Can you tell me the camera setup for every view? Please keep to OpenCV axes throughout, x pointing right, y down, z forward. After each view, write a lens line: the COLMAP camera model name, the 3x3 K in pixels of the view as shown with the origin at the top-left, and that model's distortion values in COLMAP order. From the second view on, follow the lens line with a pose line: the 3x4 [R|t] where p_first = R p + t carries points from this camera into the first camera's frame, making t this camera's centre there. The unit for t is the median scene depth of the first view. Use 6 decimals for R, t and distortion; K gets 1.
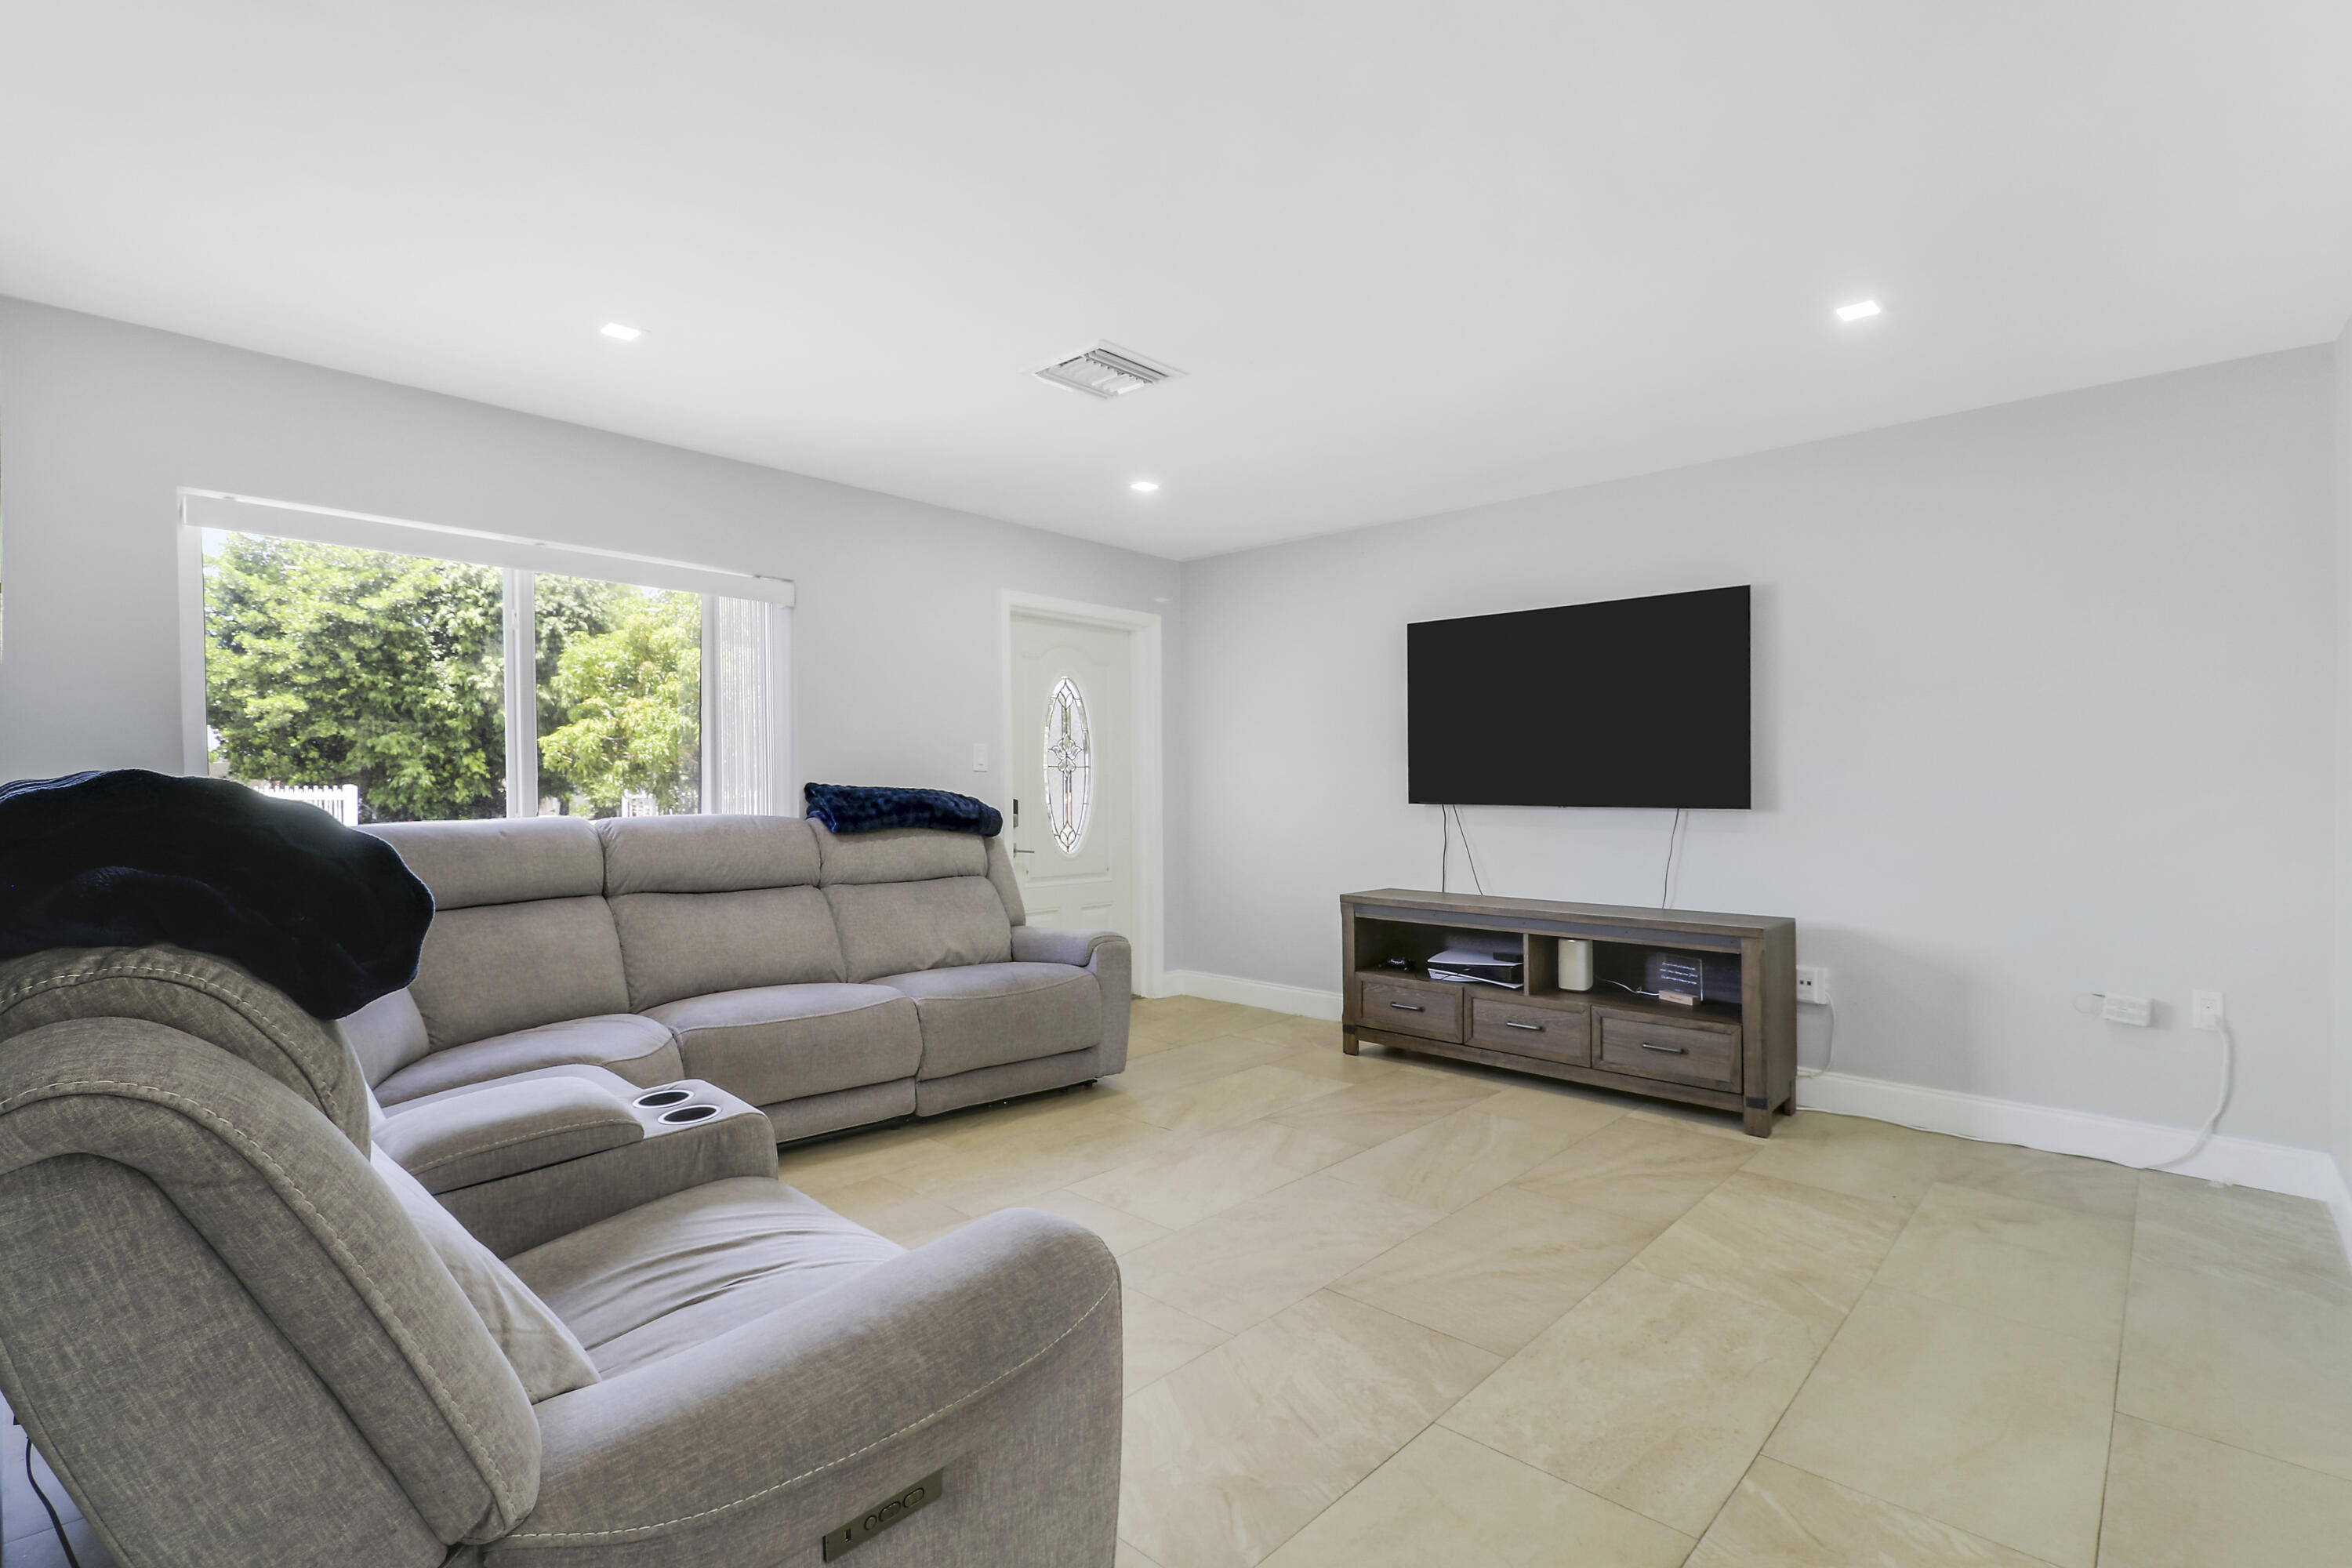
lens RADIAL K [[1106.2, 0, 1174.4], [0, 1106.2, 807.8], [0, 0, 1]] dist [0.001415, 0.000107]
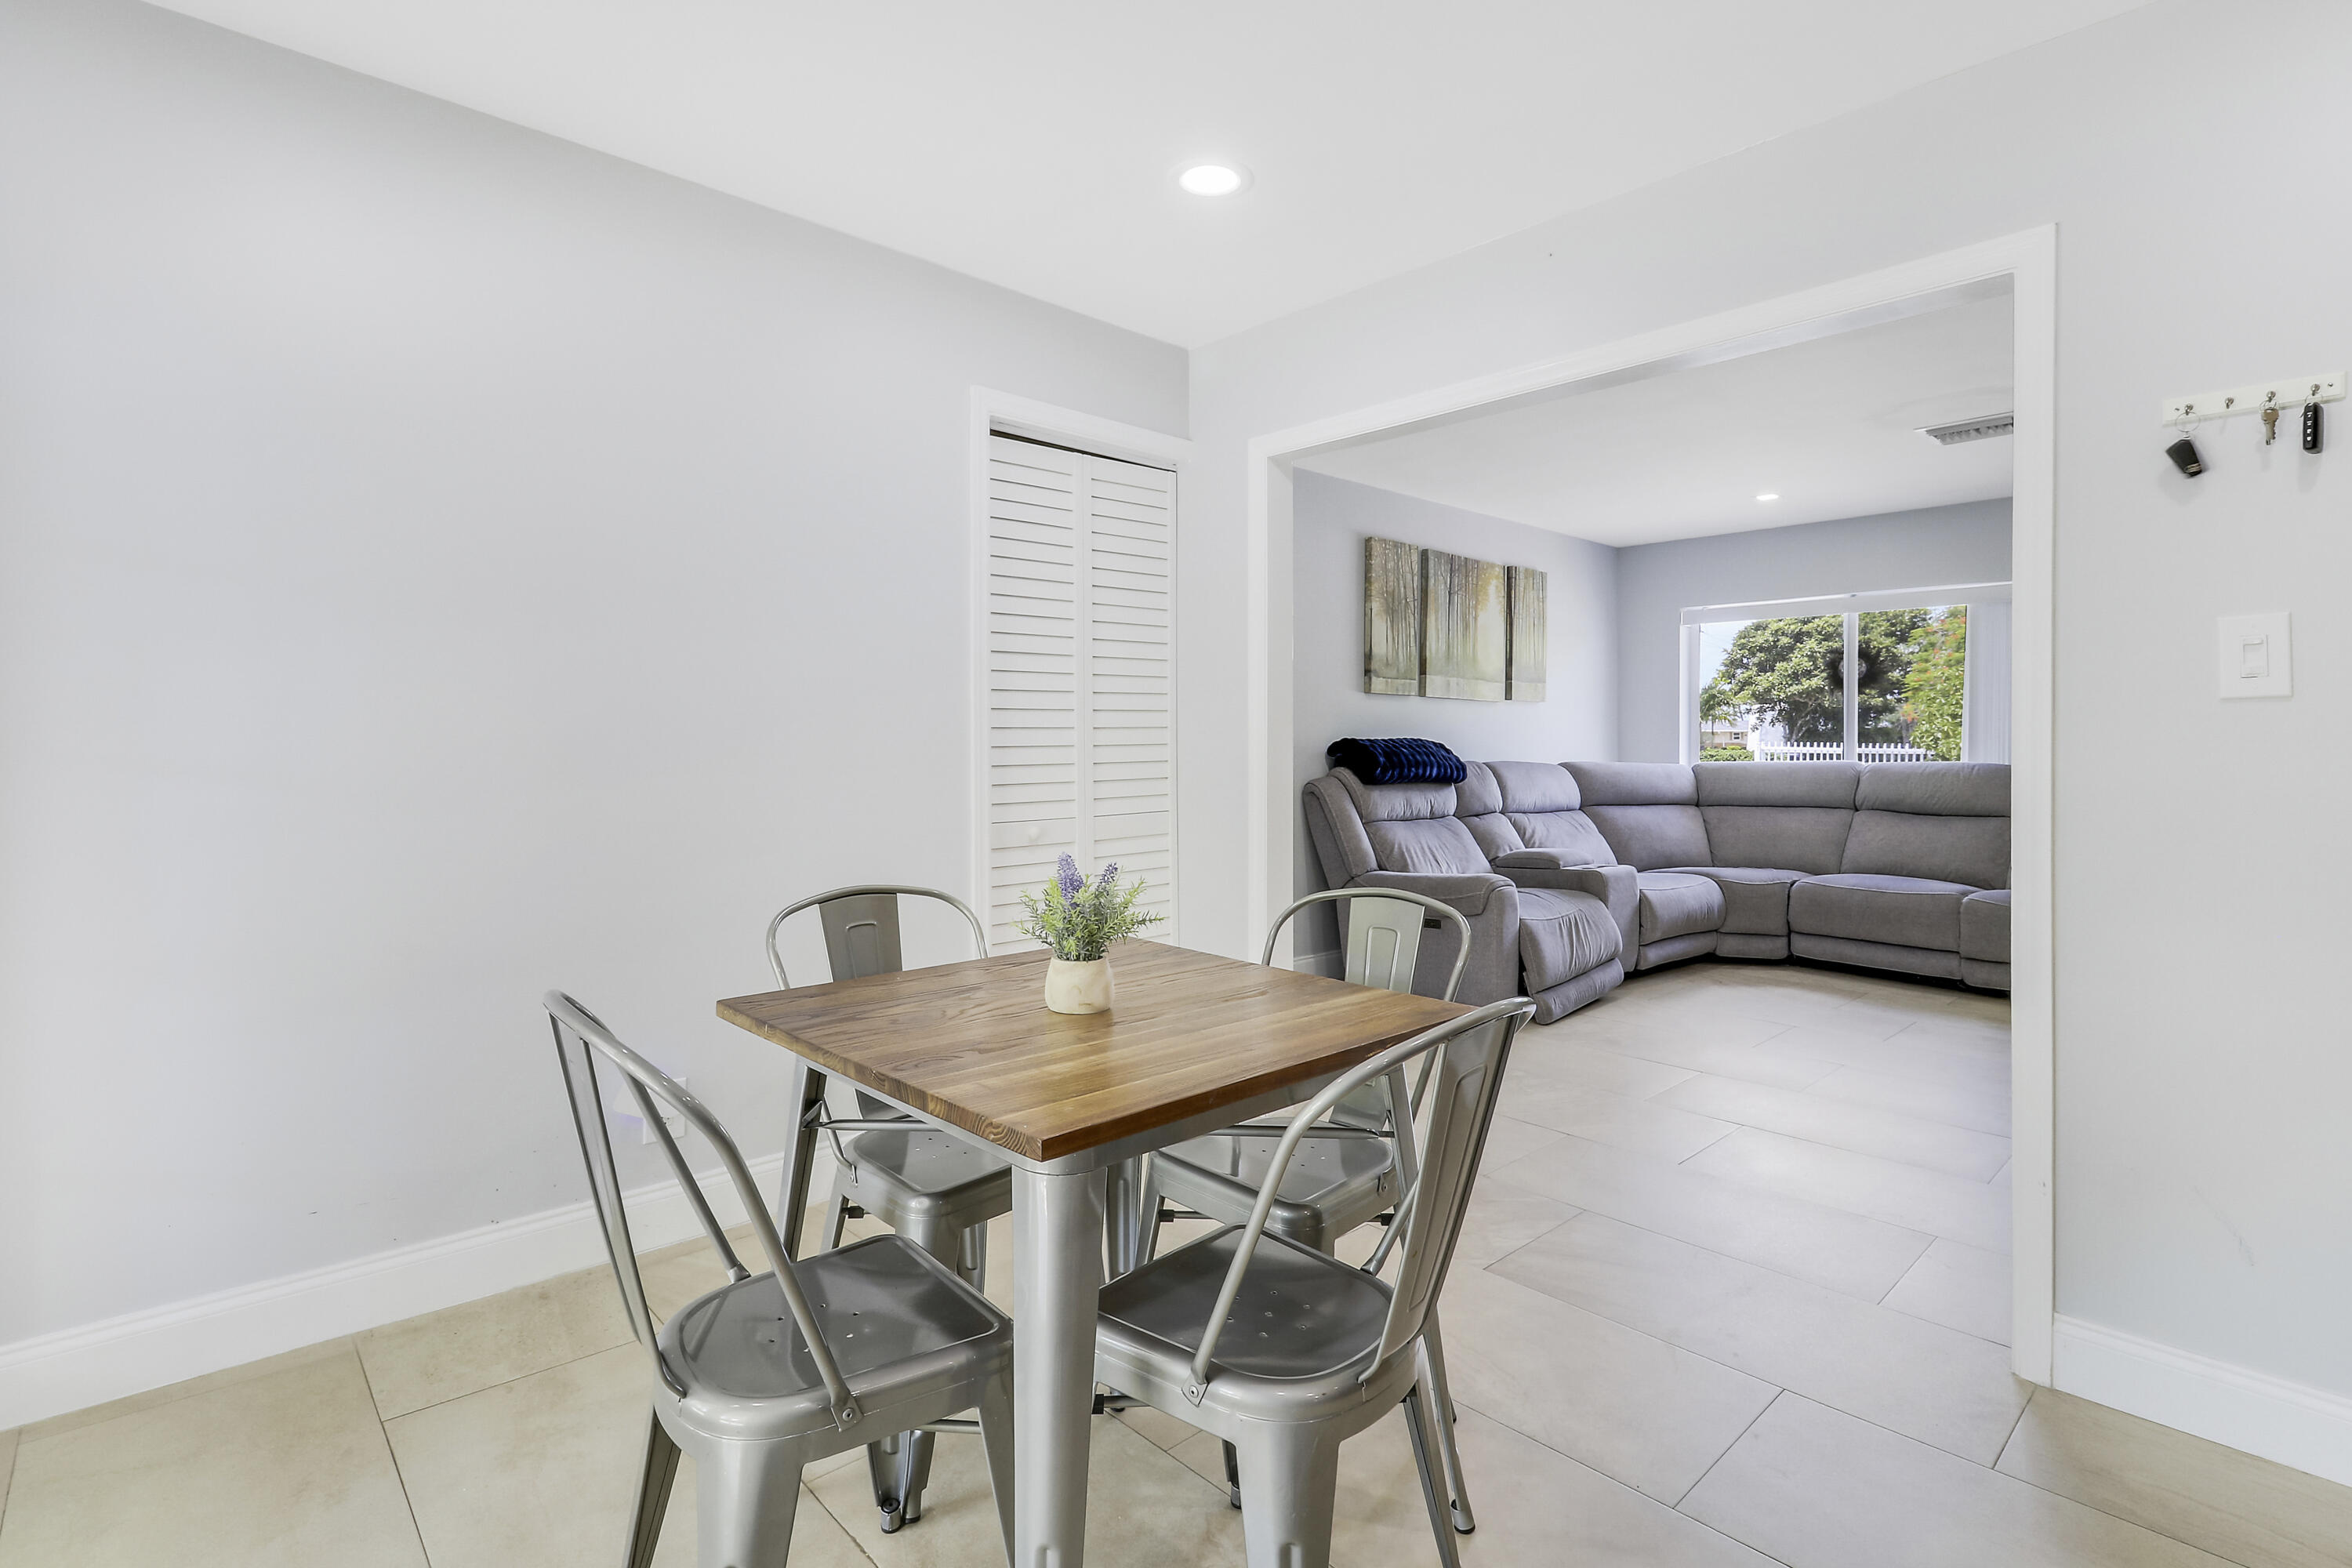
lens RADIAL K [[1119.7, 0, 1184.8], [0, 1119.7, 738.8], [0, 0, 1]] dist [-0.011268, 0.000236]
pose [[-0.071431, -0.006644, -0.997423, 1.214706], [-0.022182, 0.999741, -0.005071, 0.006182], [0.997199, 0.021763, -0.071560, 0.140269]]
